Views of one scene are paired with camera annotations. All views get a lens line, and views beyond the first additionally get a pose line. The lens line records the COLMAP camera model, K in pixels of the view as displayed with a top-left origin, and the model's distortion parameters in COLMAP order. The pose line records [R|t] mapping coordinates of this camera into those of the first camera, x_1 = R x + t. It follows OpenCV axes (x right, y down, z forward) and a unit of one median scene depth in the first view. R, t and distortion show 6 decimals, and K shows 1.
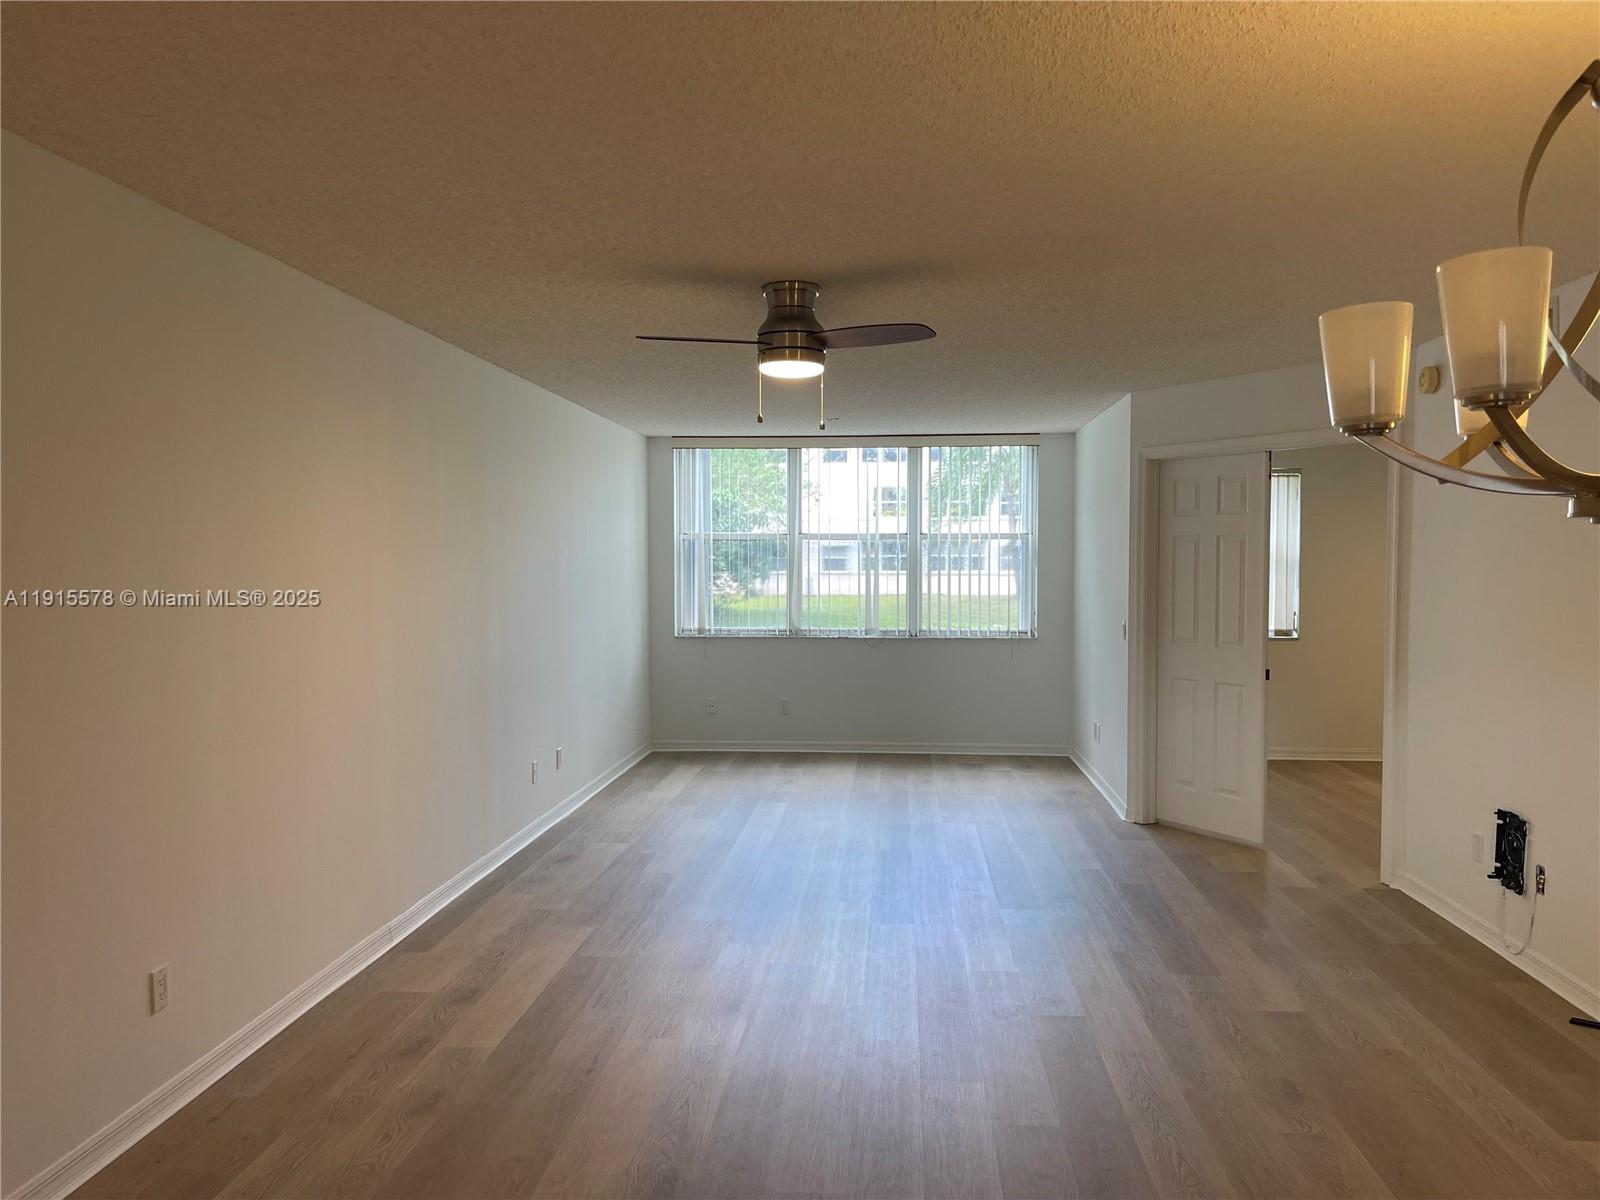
lens RADIAL K [[1172.3, 0, 800.9], [0, 1172.3, 610.7], [0, 0, 1]] dist [0.001629, -0.000834]
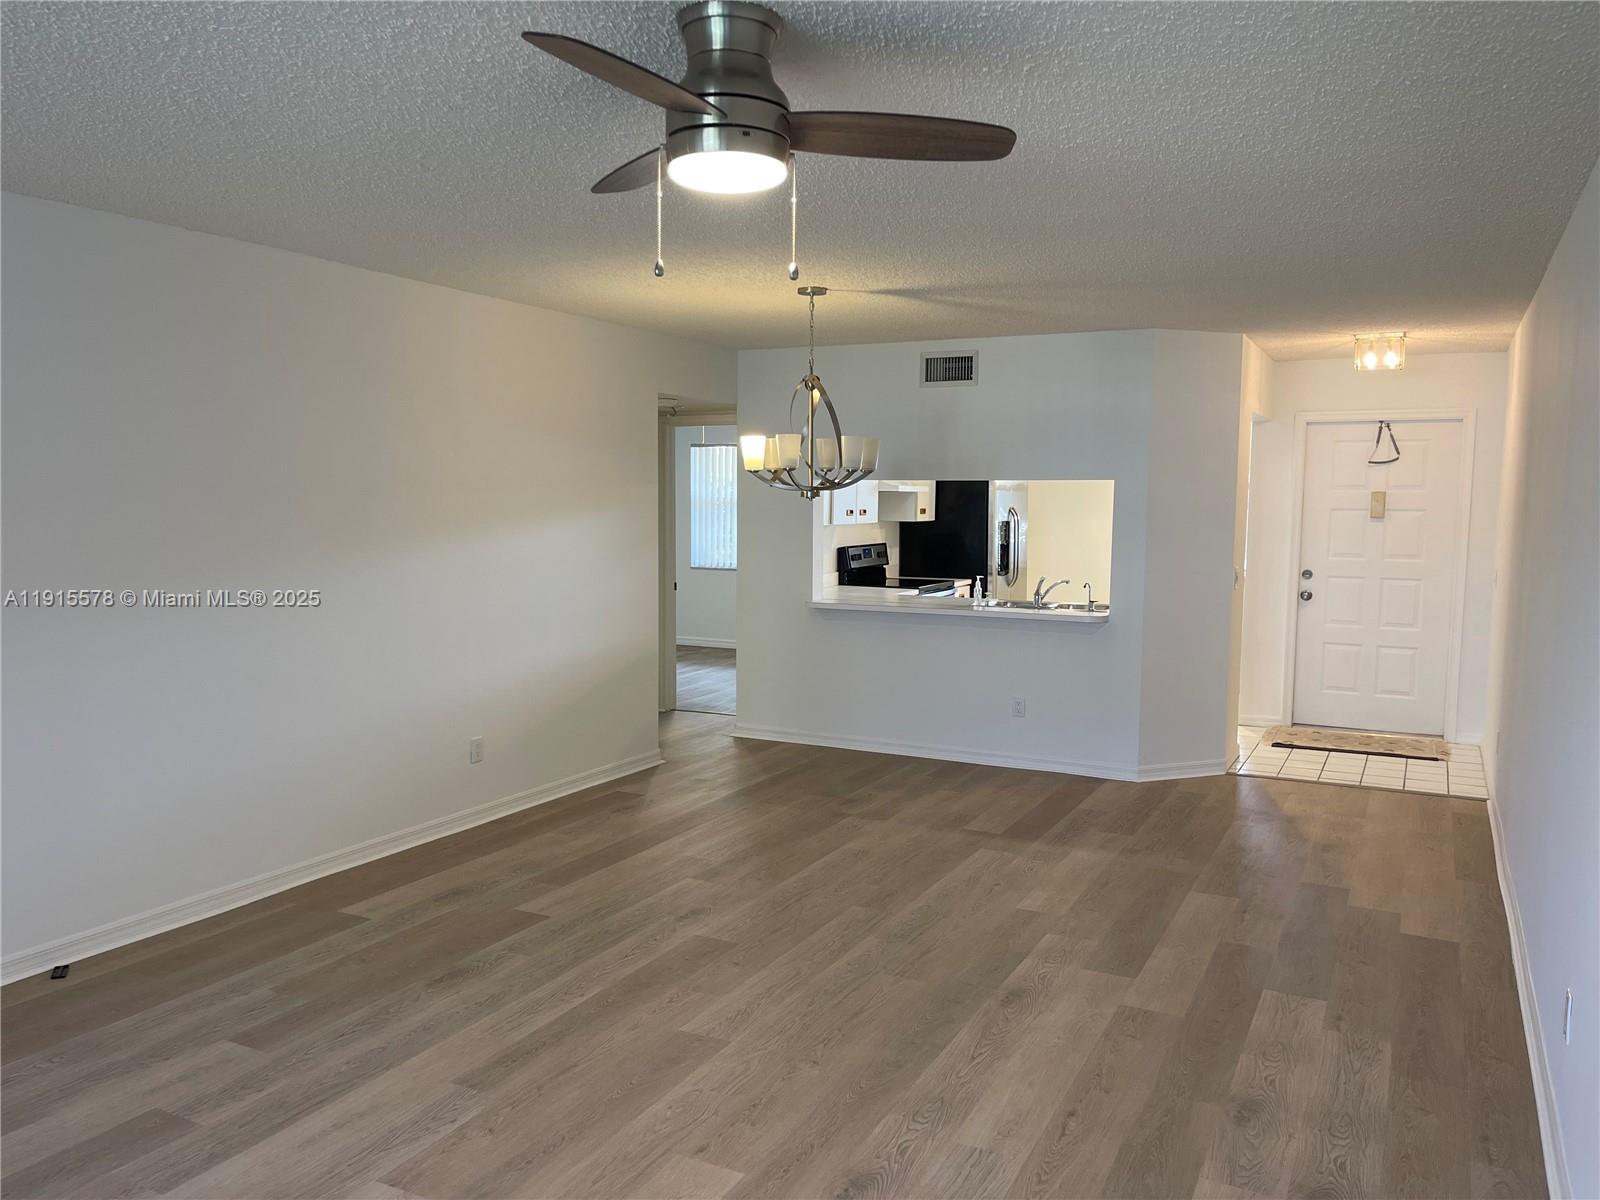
lens RADIAL K [[1172.3, 0, 800.9], [0, 1172.3, 610.7], [0, 0, 1]] dist [0.001629, -0.000834]
pose [[-0.918720, -0.045482, 0.392281, -0.123473], [0.008401, 0.990870, 0.134558, -0.035102], [-0.394820, 0.126917, -0.909950, 0.702049]]
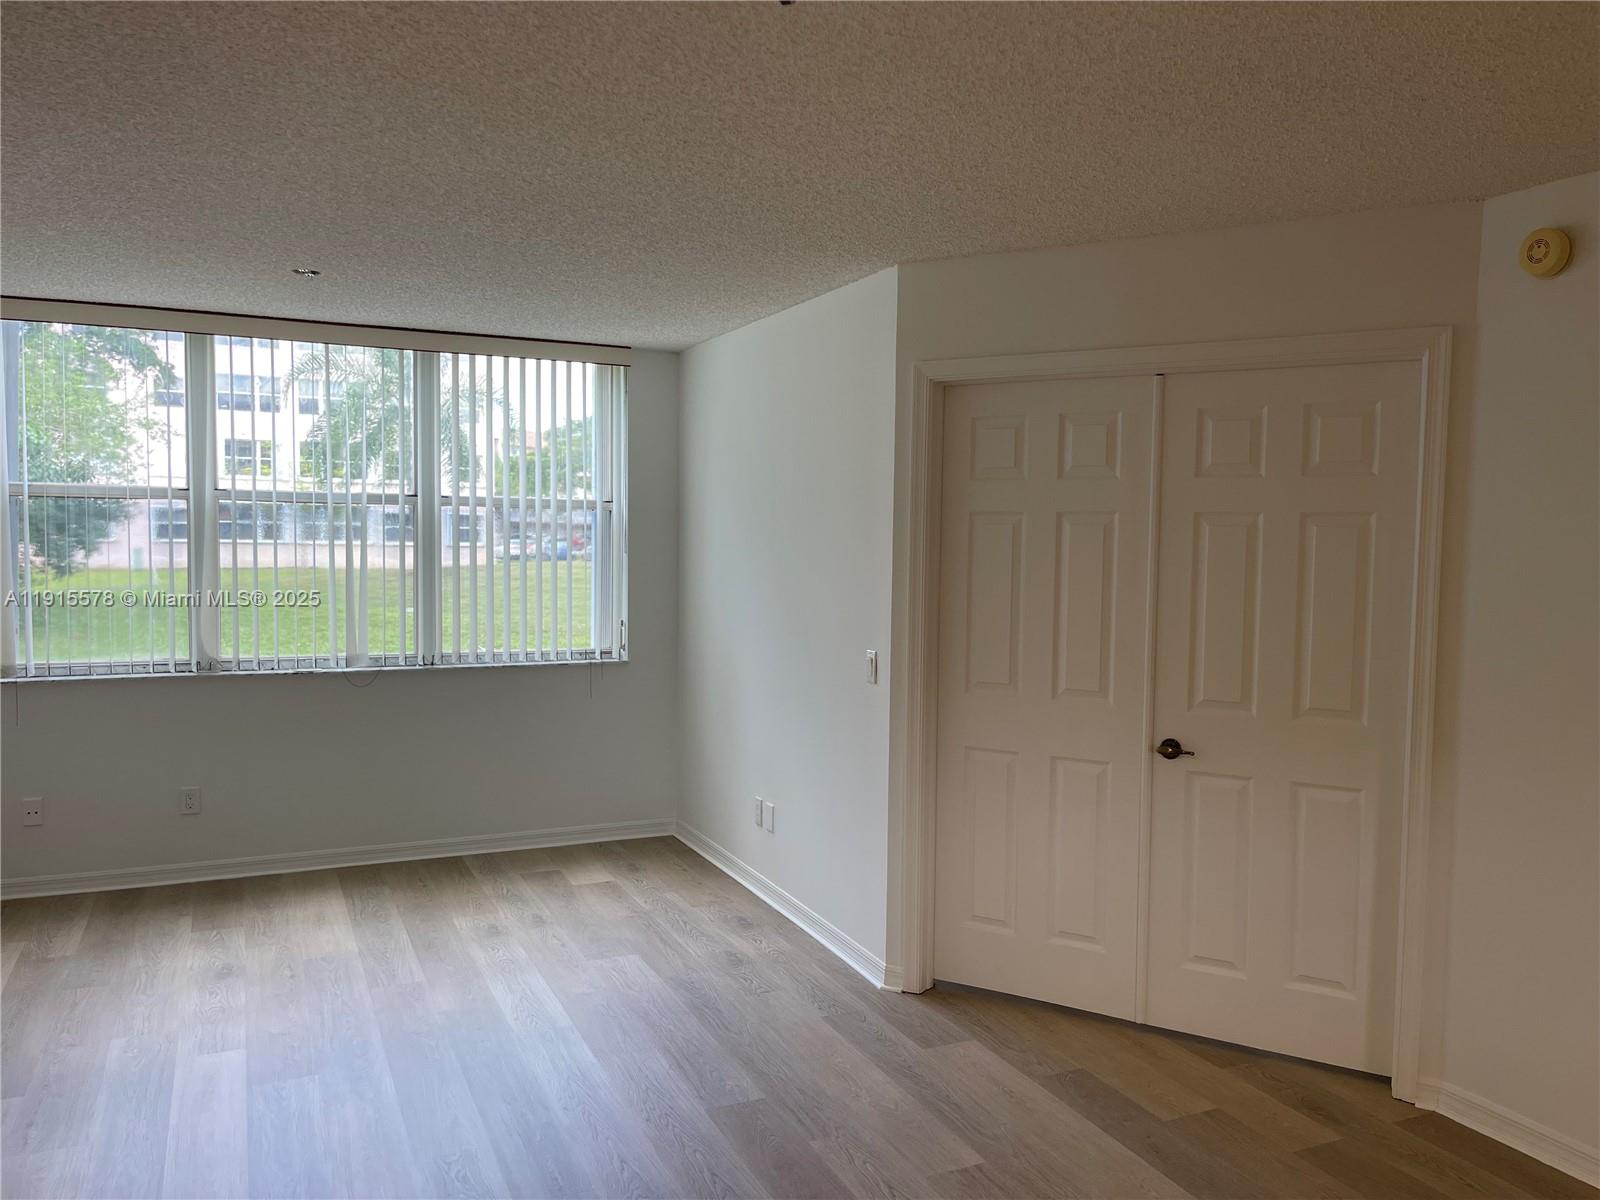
lens RADIAL K [[1172.3, 0, 800.9], [0, 1172.3, 610.7], [0, 0, 1]] dist [0.001629, -0.000834]
pose [[0.865119, -0.018932, 0.501209, -0.042127], [0.005607, 0.999590, 0.028081, -0.022896], [-0.501535, -0.021483, 0.864871, 0.389062]]
